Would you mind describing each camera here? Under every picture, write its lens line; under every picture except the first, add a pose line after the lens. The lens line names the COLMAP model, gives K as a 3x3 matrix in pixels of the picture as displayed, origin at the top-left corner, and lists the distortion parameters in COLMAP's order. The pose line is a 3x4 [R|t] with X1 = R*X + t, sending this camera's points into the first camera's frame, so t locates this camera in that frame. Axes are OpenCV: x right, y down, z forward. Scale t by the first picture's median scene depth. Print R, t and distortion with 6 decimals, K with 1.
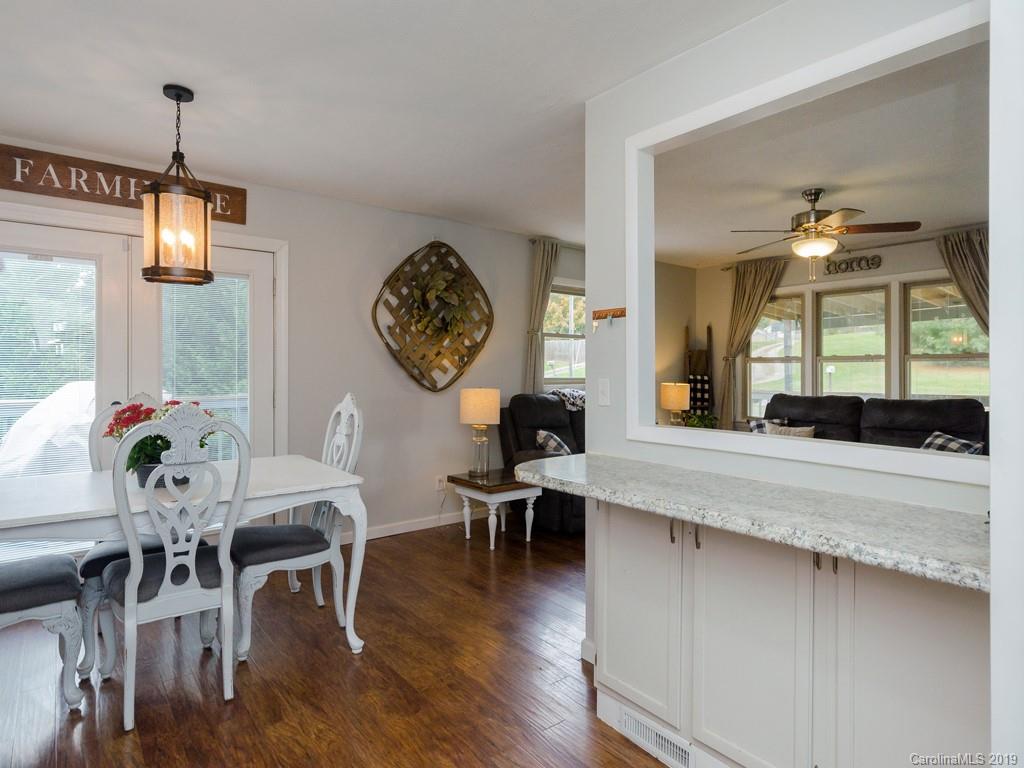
lens RADIAL K [[566.6, 0, 510.6], [0, 566.6, 377.3], [0, 0, 1]] dist [0.021154, 0.001278]
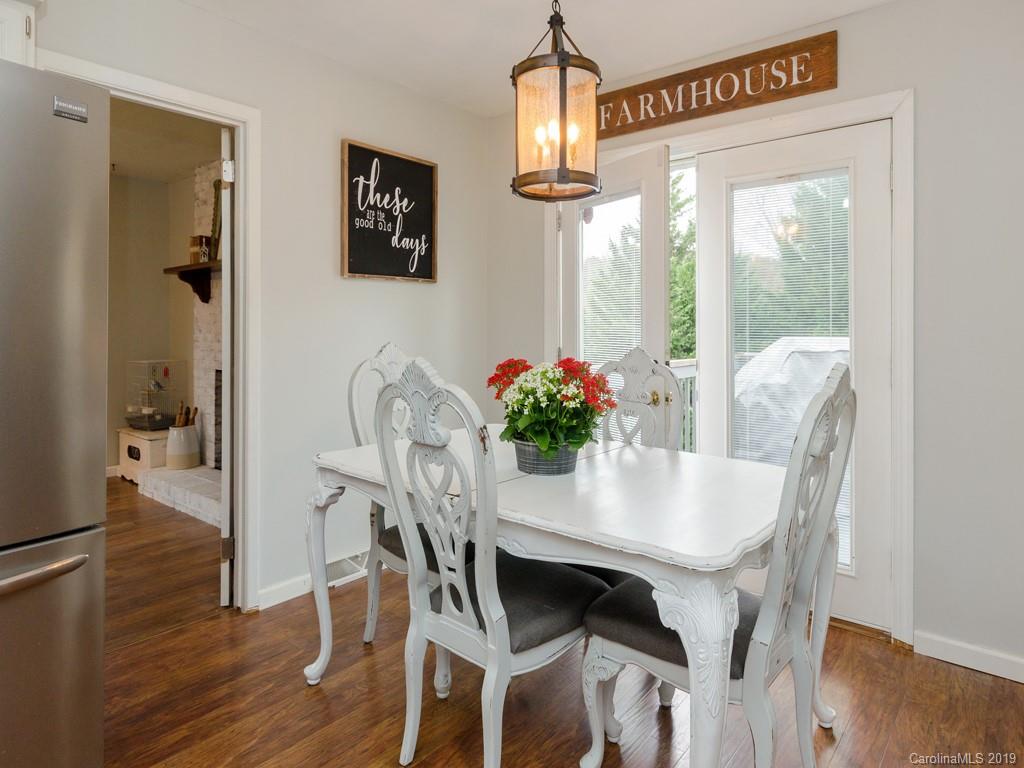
lens RADIAL K [[617.7, 0, 524.6], [0, 617.7, 327.8], [0, 0, 1]] dist [-0.002777, -0.000300]
pose [[0.231818, -0.001845, -0.972757, 0.119778], [-0.018009, 0.999819, -0.006188, 0.006179], [0.972592, 0.018953, 0.231743, 0.553892]]
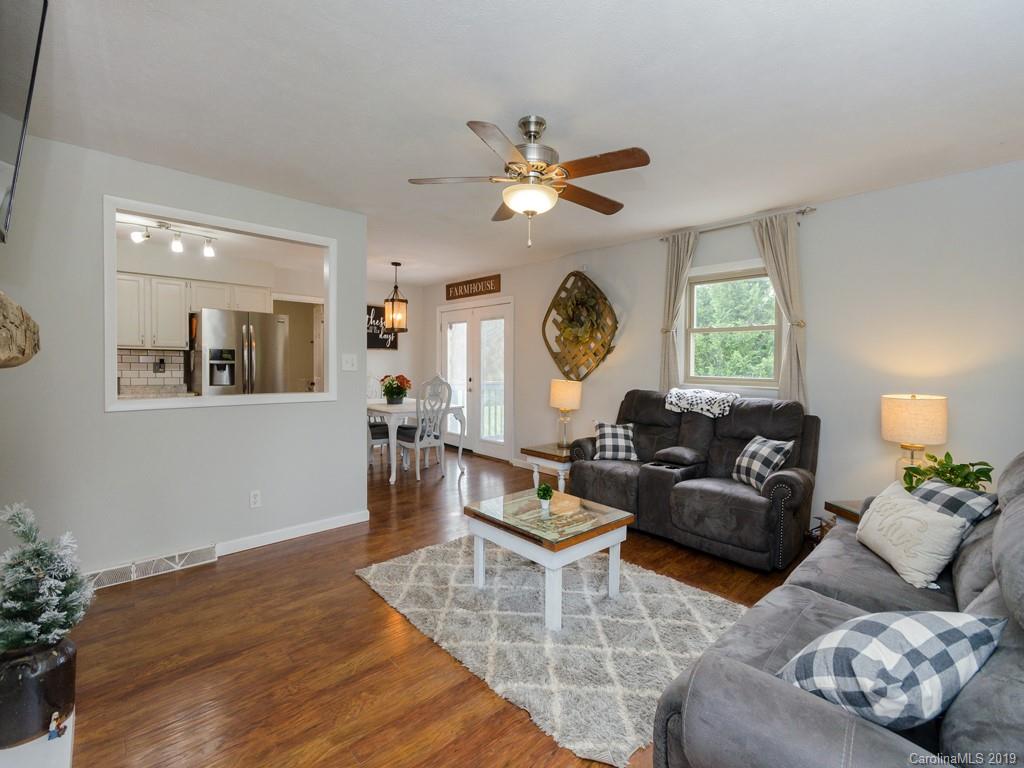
lens RADIAL K [[462.8, 0, 512.2], [0, 462.8, 382.4], [0, 0, 1]] dist [0.000158, 0.000430]
pose [[0.094336, 0.038551, -0.994794, 1.217074], [-0.024120, 0.999045, 0.036429, -0.014299], [0.995248, 0.020558, 0.095175, 0.955371]]
